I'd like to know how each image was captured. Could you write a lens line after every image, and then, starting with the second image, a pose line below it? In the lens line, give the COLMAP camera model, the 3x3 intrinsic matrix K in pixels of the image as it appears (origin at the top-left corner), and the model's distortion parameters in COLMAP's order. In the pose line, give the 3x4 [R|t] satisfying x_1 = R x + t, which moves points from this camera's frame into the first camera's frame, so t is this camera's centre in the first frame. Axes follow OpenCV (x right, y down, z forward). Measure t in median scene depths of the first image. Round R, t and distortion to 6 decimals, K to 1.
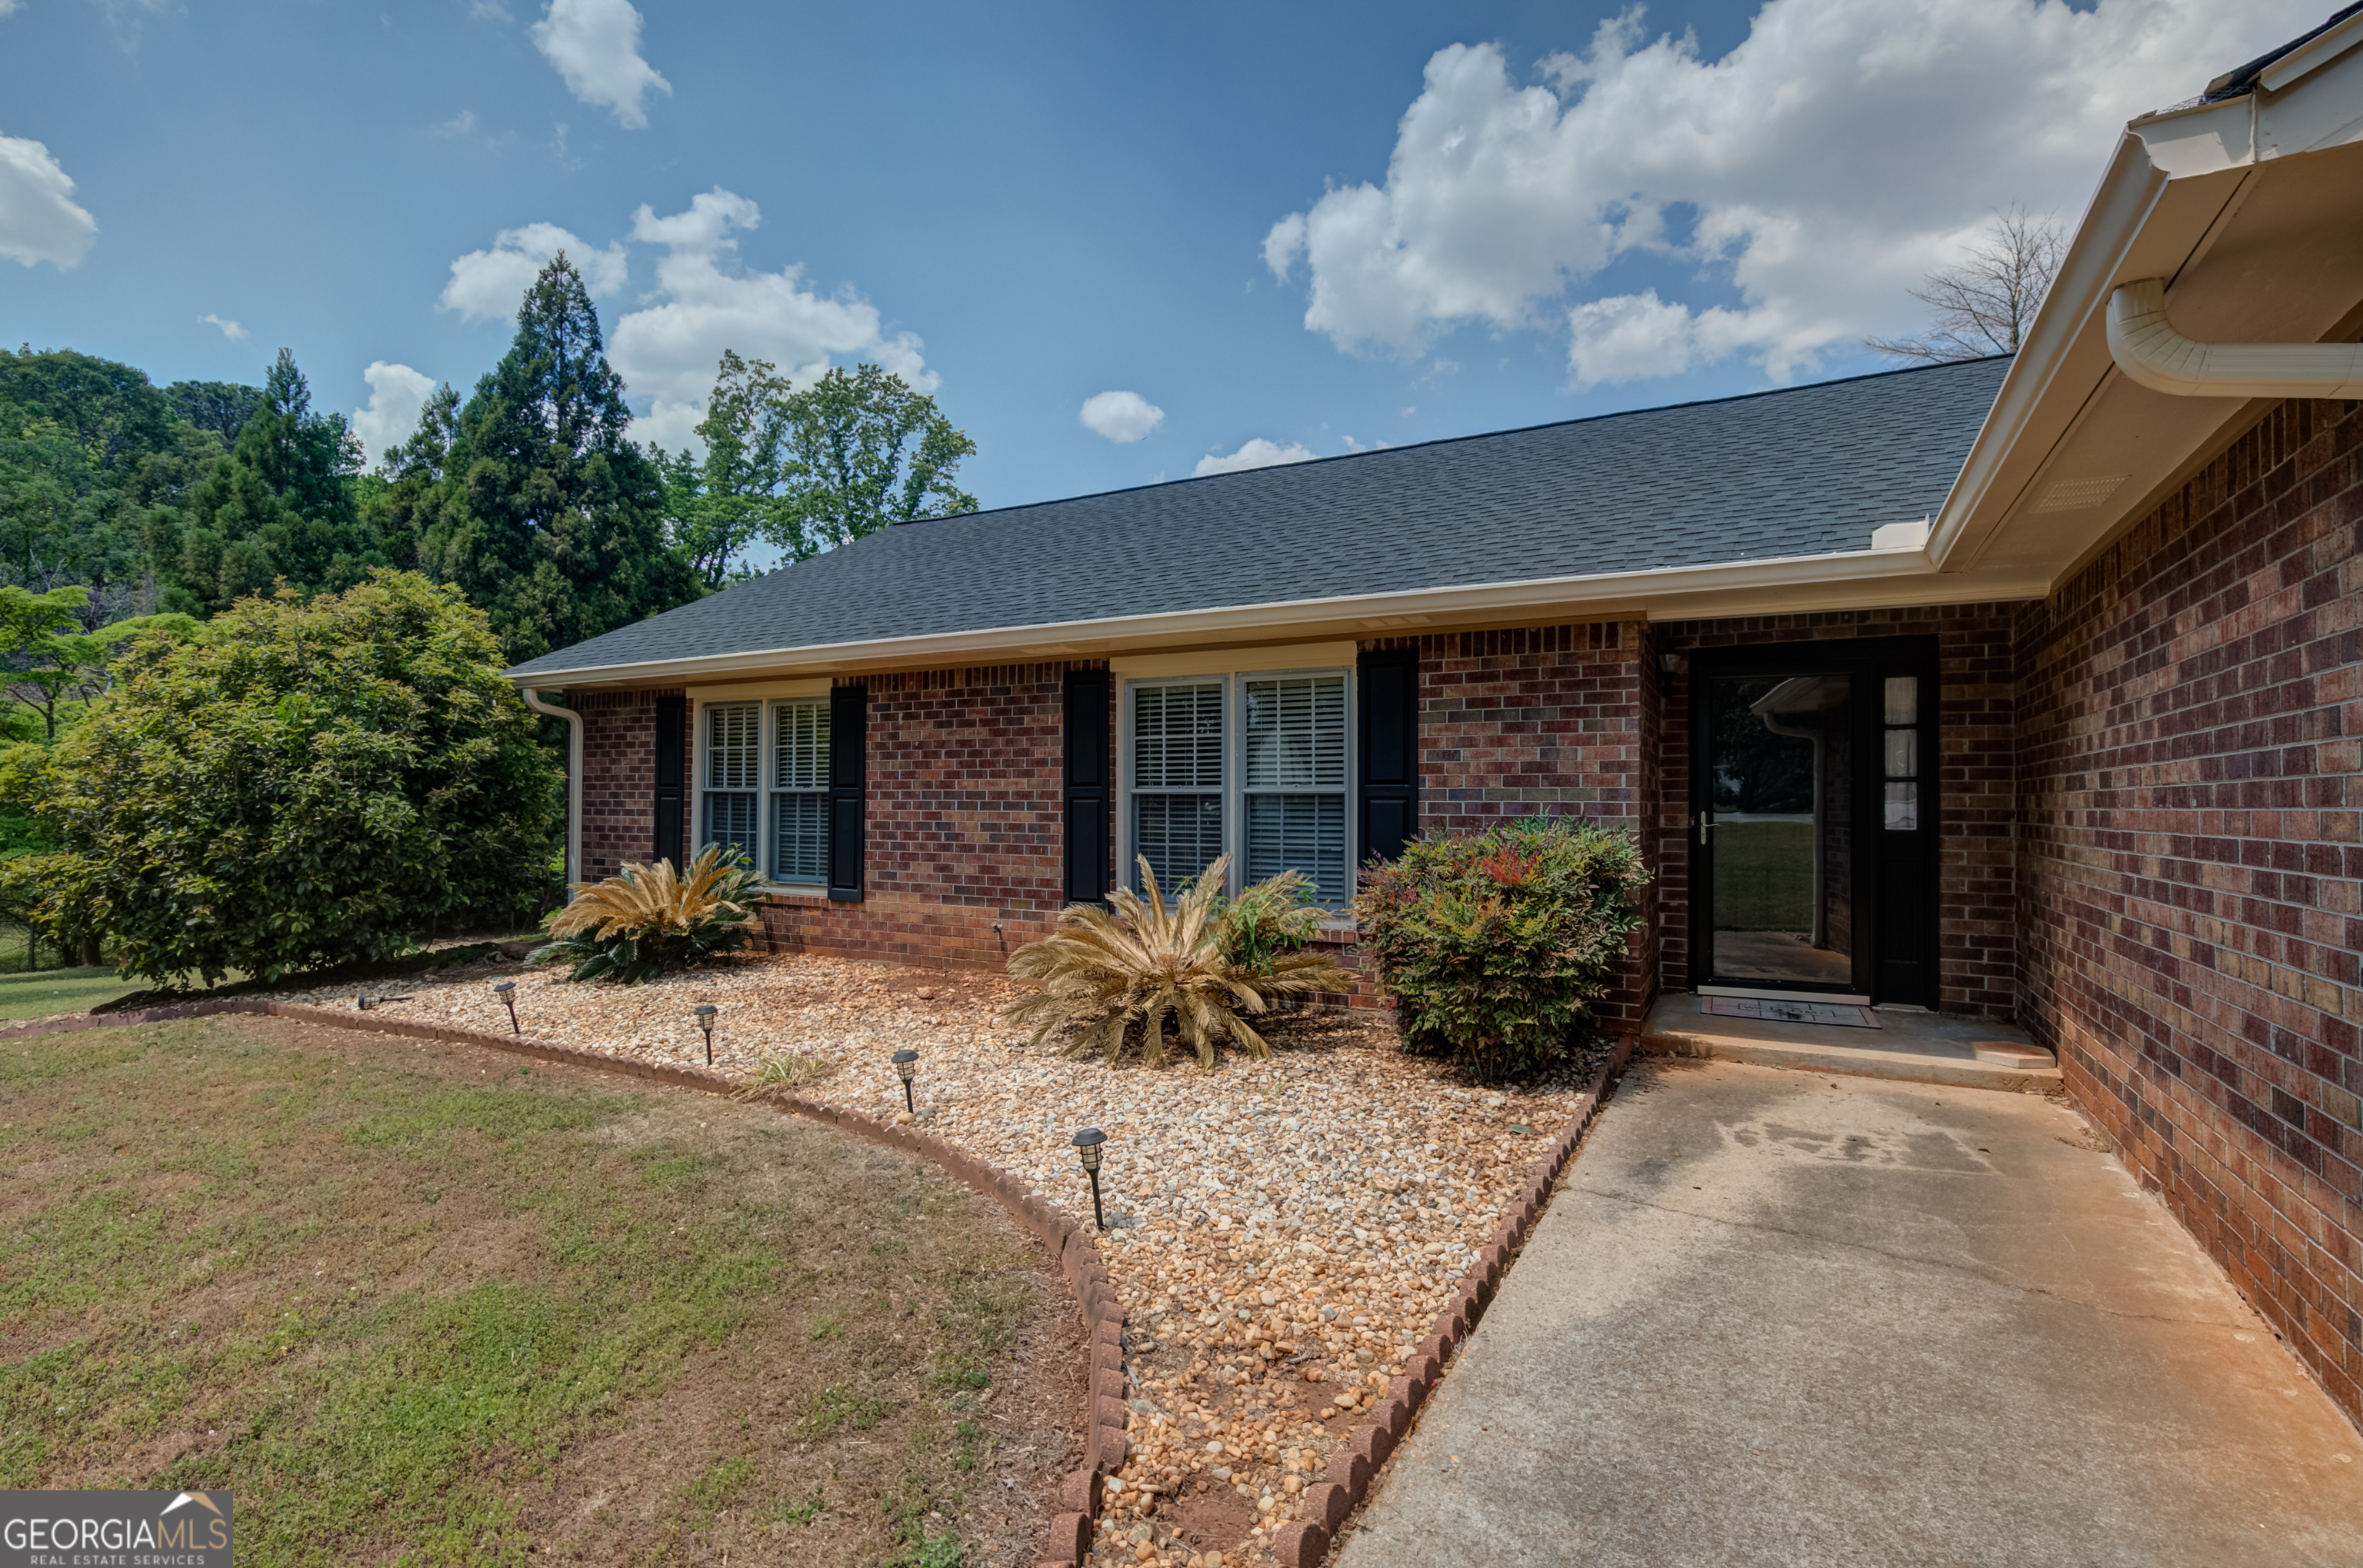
lens RADIAL K [[1096.4, 0, 1179.5], [0, 1096.4, 787.4], [0, 0, 1]] dist [0.003356, 0.000188]
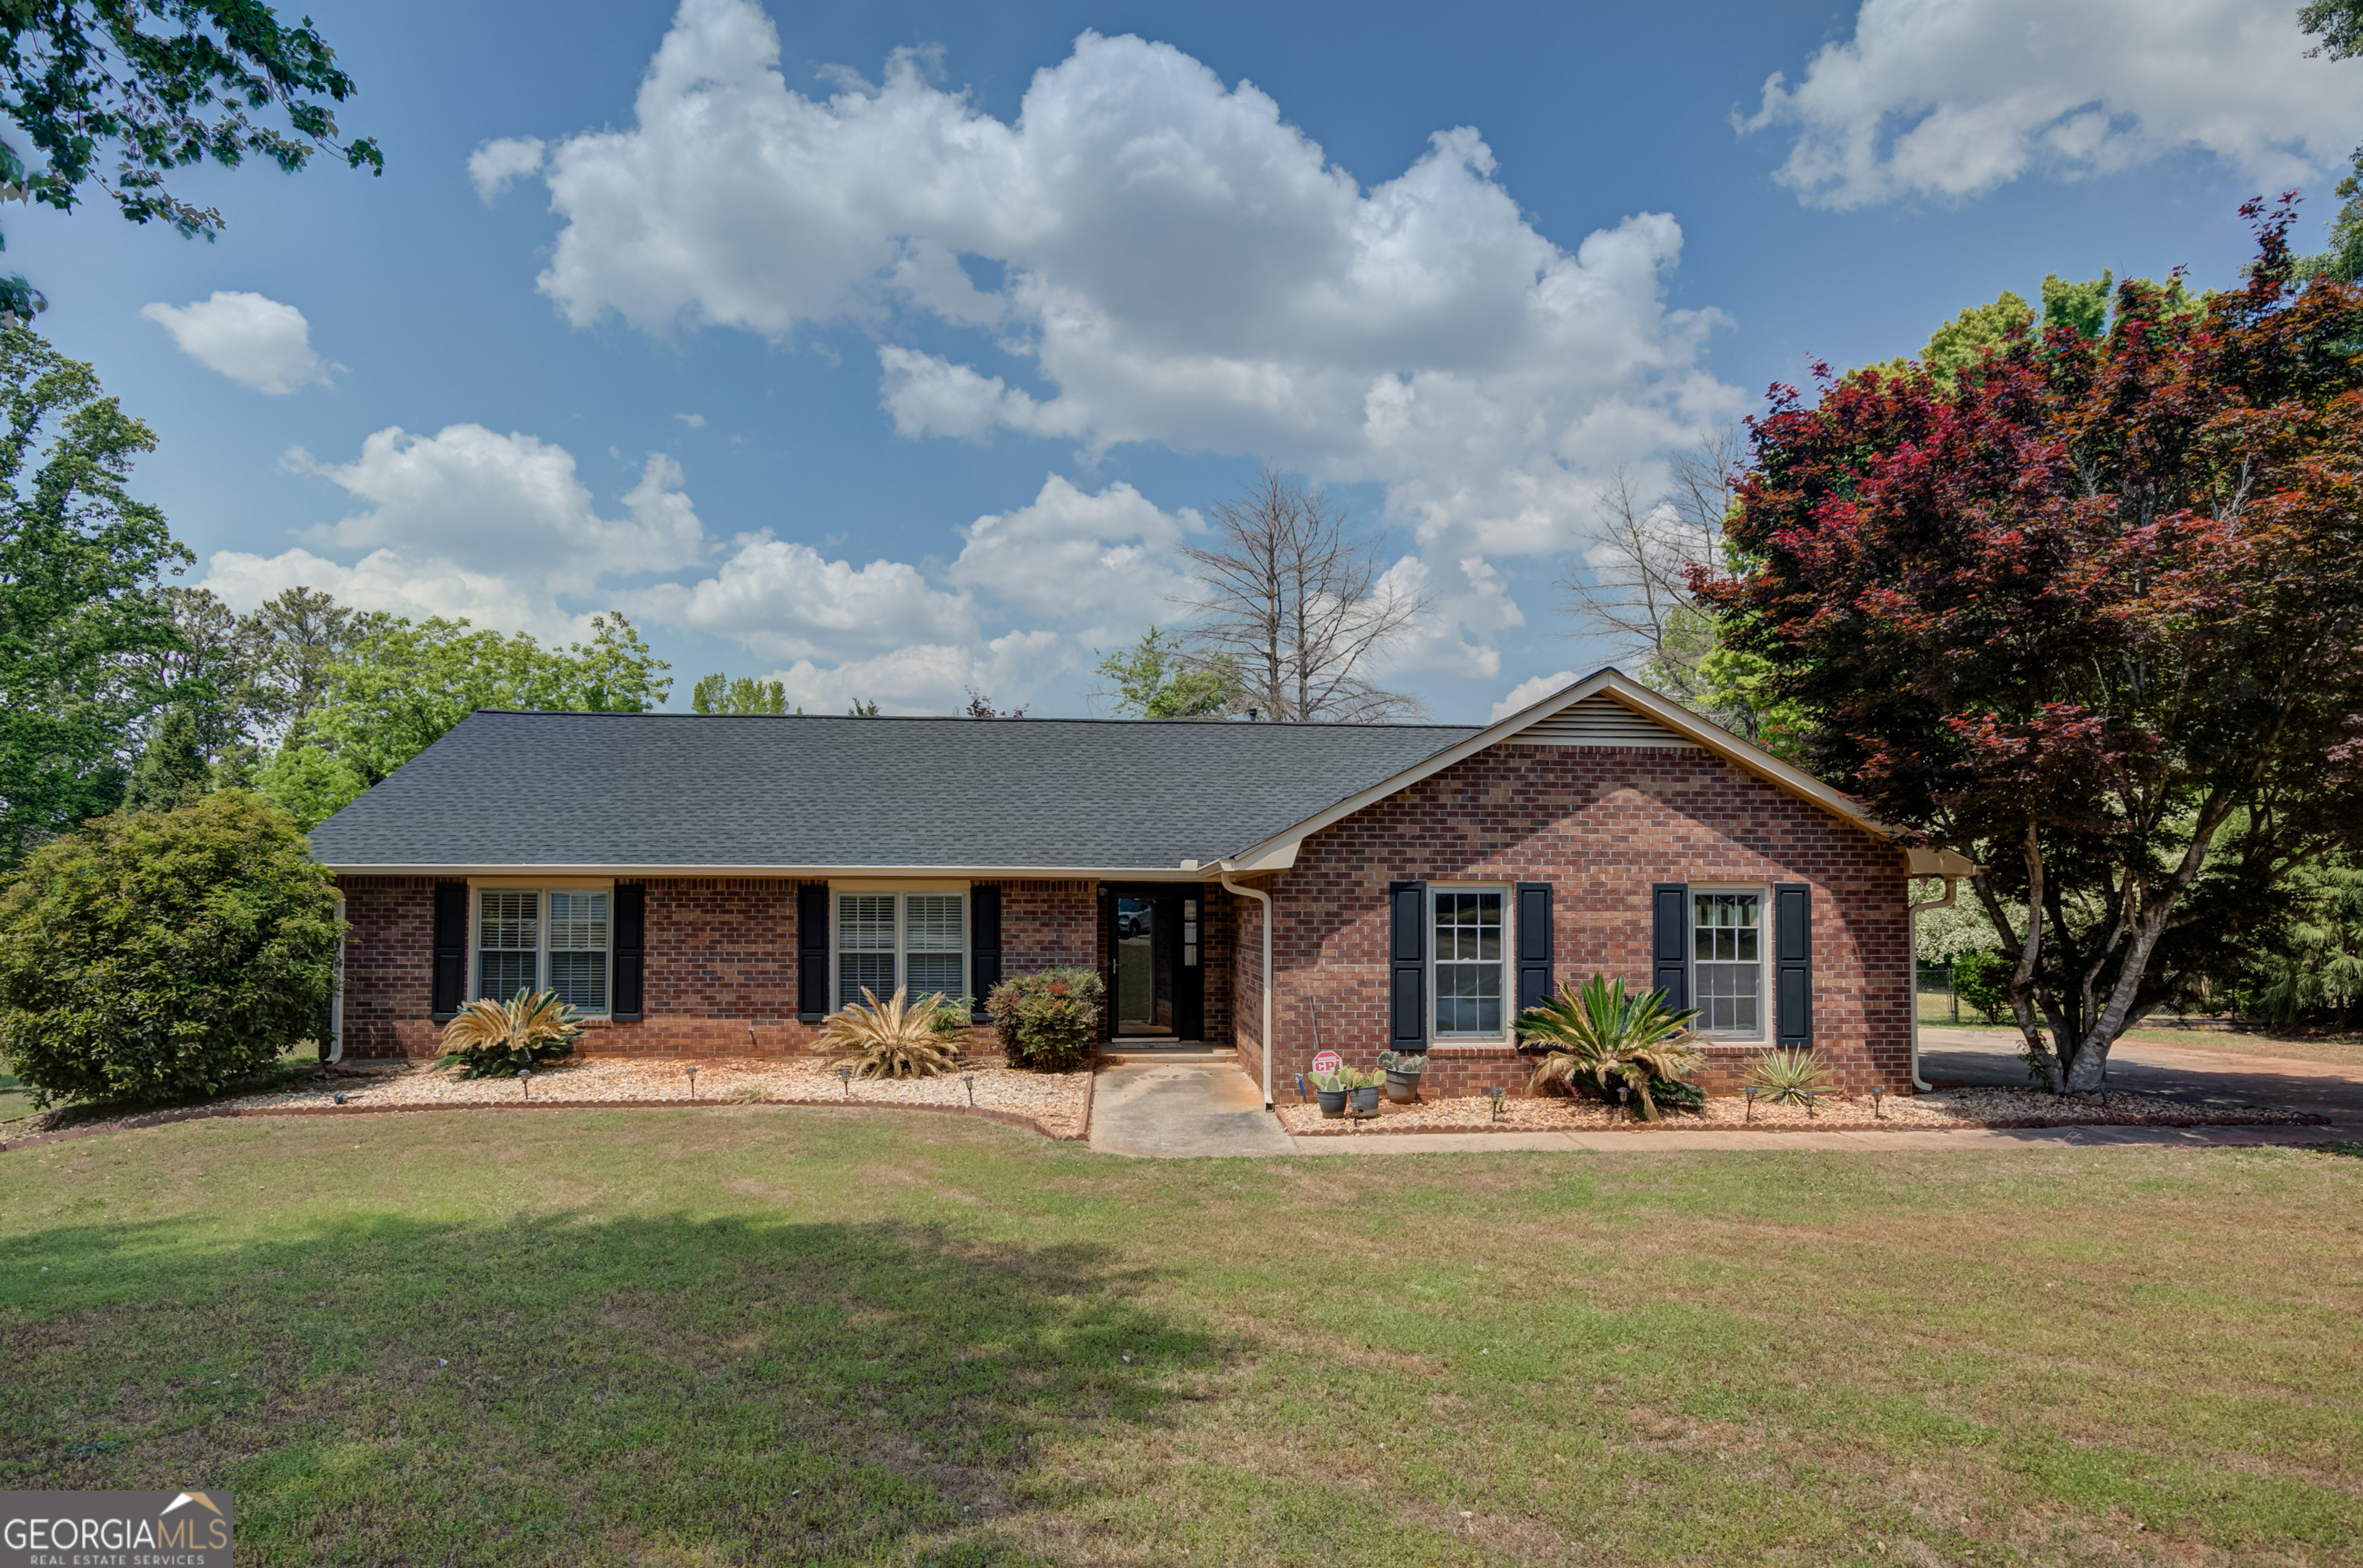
lens RADIAL K [[1308.1, 0, 1202.0], [0, 1308.1, 877.4], [0, 0, 1]] dist [-0.021416, 0.000721]
pose [[0.832137, 0.012037, 0.554440, -1.029713], [-0.007773, 0.999919, -0.010043, -0.142050], [-0.554516, 0.004047, 0.832163, -1.583156]]
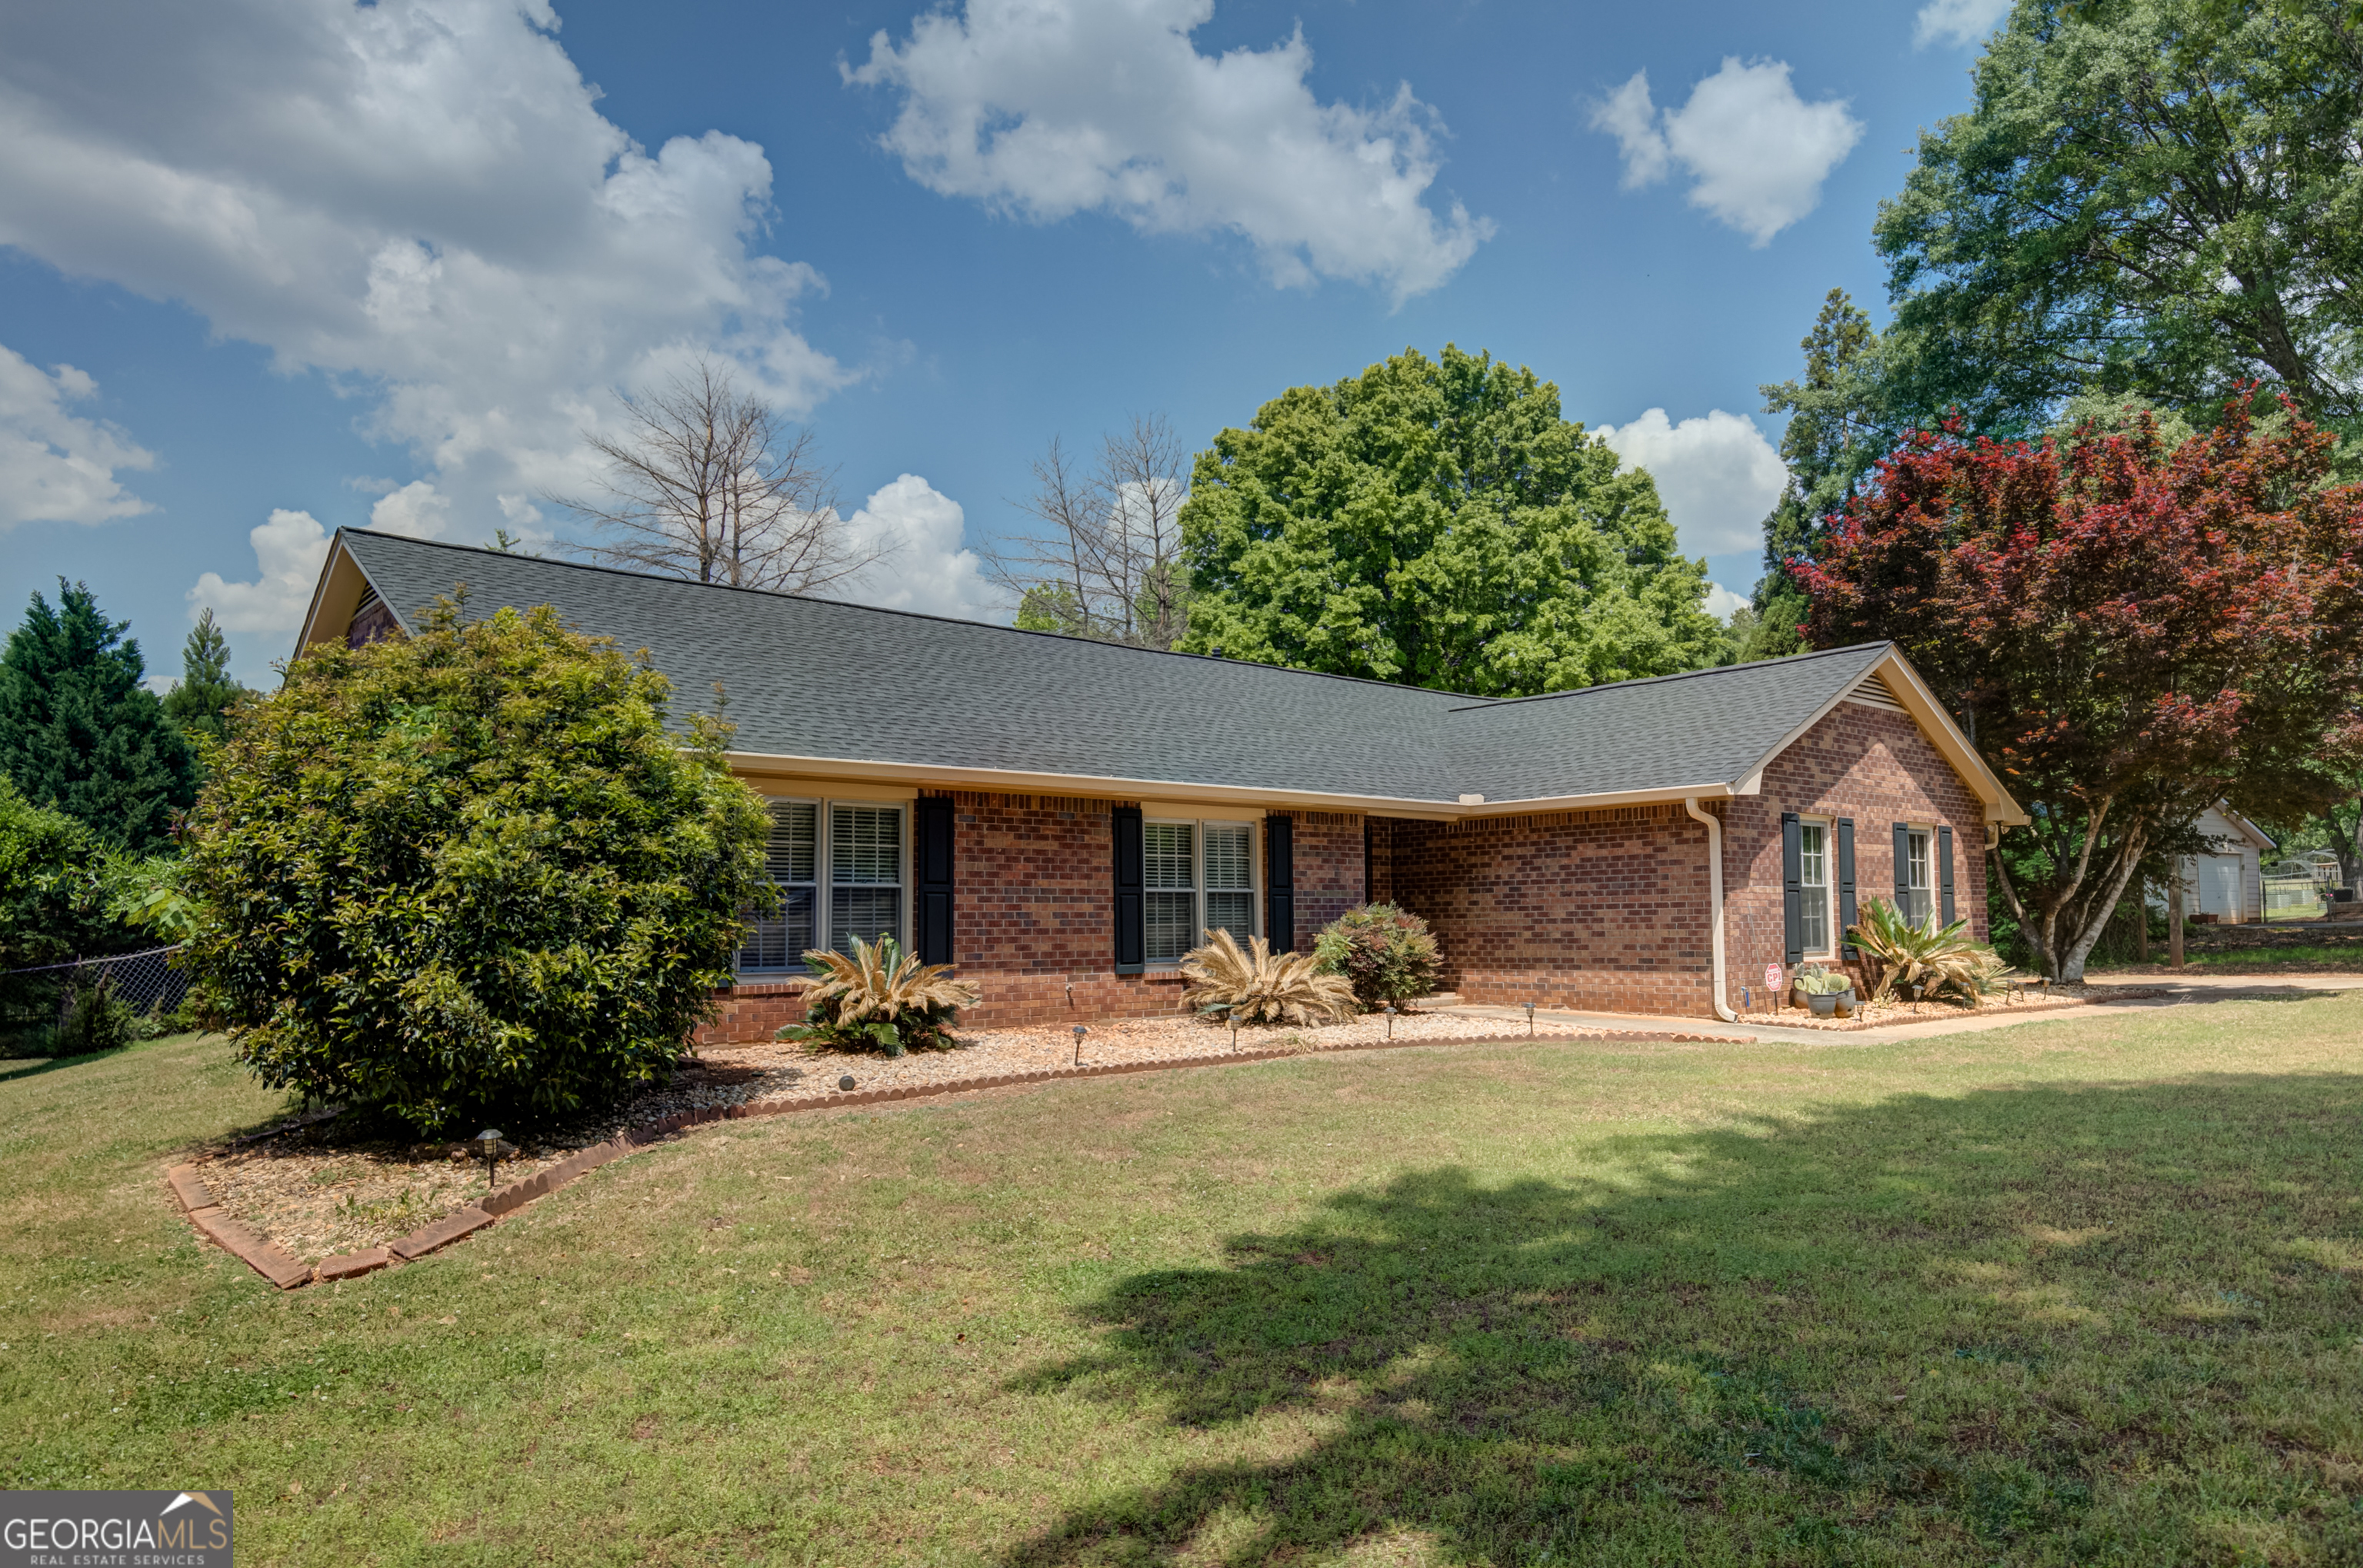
lens RADIAL K [[1496.9, 0, 1234.5], [0, 1496.9, 828.5], [0, 0, 1]] dist [-0.017781, -0.000288]
pose [[0.340092, 0.052366, 0.938933, -2.672481], [-0.002693, 0.998499, -0.054713, 0.043121], [-0.940388, 0.016078, 0.339722, 0.244446]]
